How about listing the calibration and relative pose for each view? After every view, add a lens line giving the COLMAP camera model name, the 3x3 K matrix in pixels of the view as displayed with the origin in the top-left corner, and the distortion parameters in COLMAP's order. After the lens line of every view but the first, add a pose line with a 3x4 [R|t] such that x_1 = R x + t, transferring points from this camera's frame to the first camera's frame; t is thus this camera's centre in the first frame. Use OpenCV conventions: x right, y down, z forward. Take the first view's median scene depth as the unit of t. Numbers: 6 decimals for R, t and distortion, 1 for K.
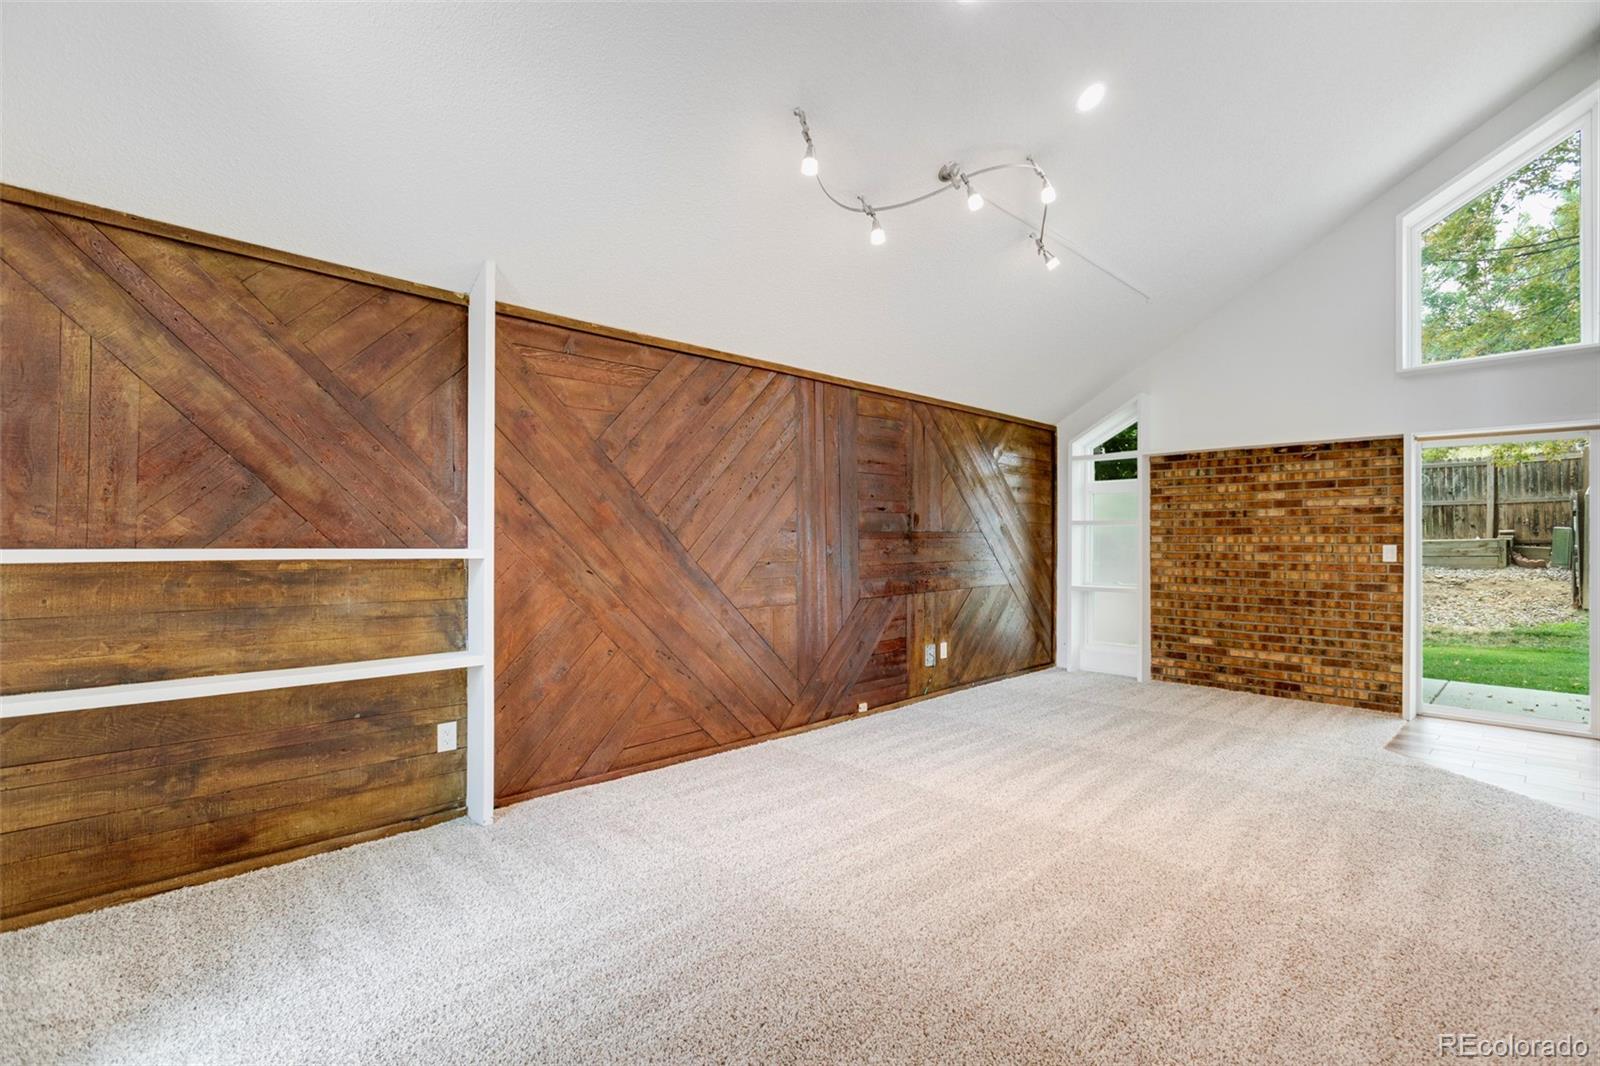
lens RADIAL K [[725.3, 0, 800.2], [0, 725.3, 536.2], [0, 0, 1]] dist [-0.027137, 0.022004]
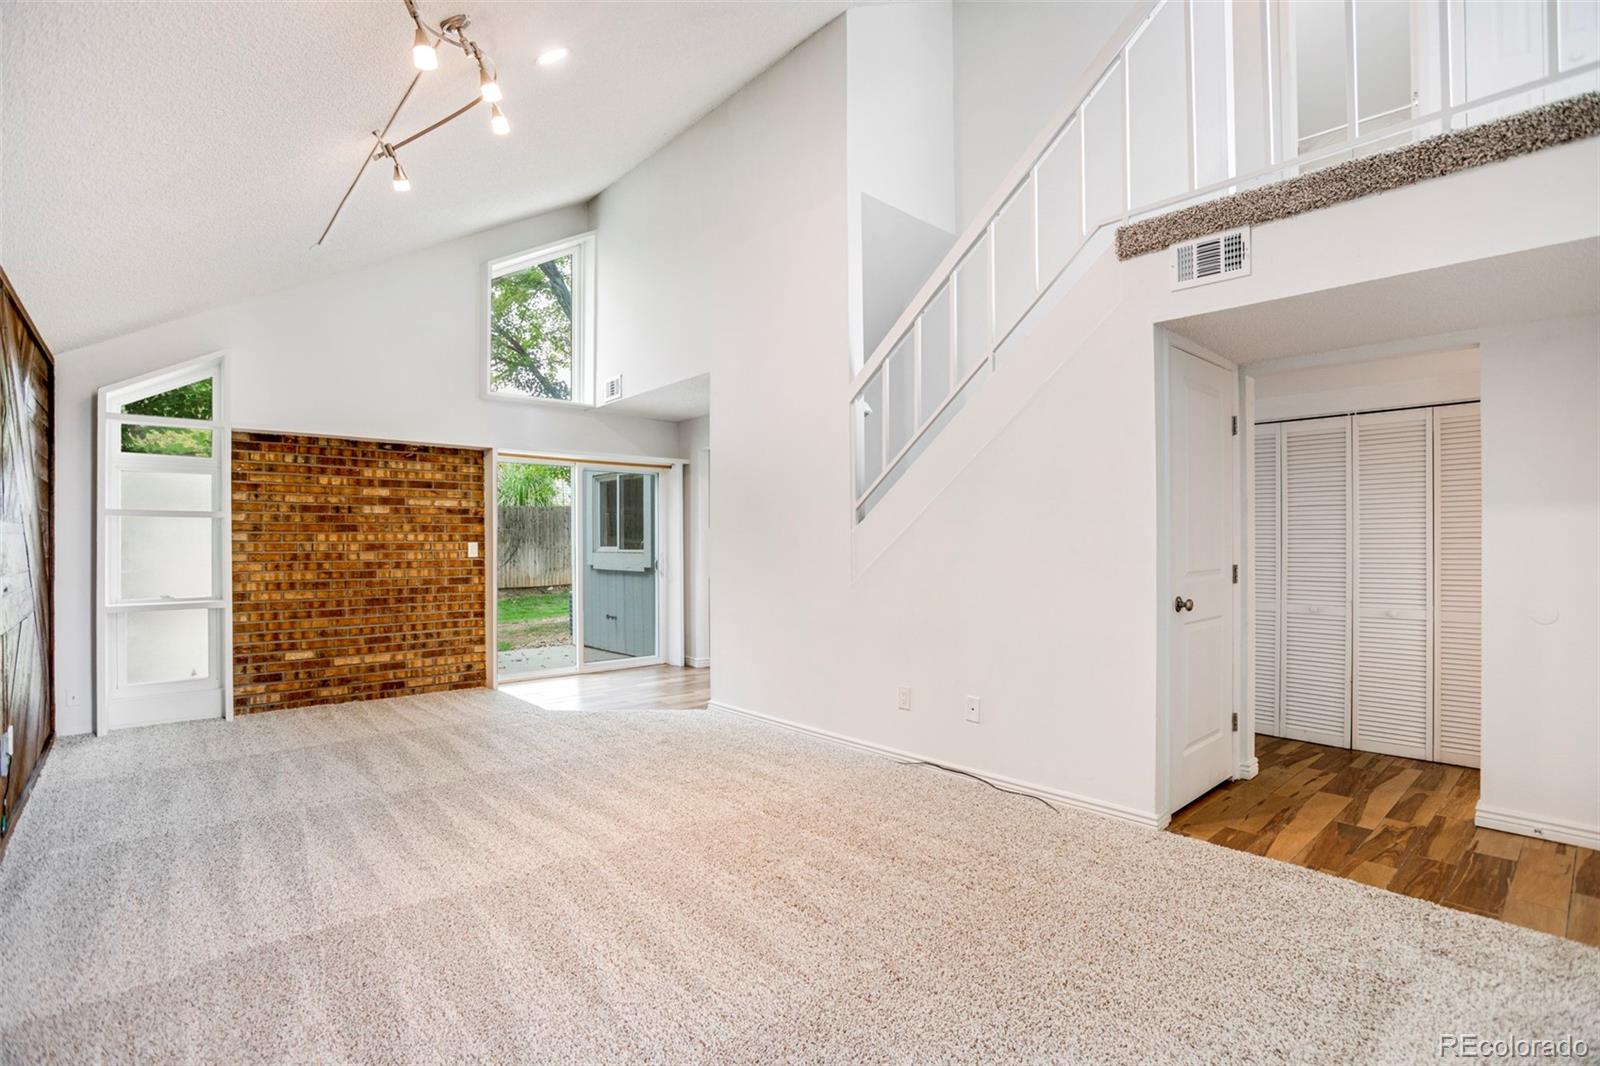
lens RADIAL K [[754.7, 0, 800.8], [0, 754.7, 540.8], [0, 0, 1]] dist [-0.030465, -0.000007]
pose [[0.048680, -0.002717, 0.998811, -0.331105], [-0.005124, 0.999982, 0.002970, 0.003190], [-0.998801, -0.005263, 0.048665, 0.396558]]
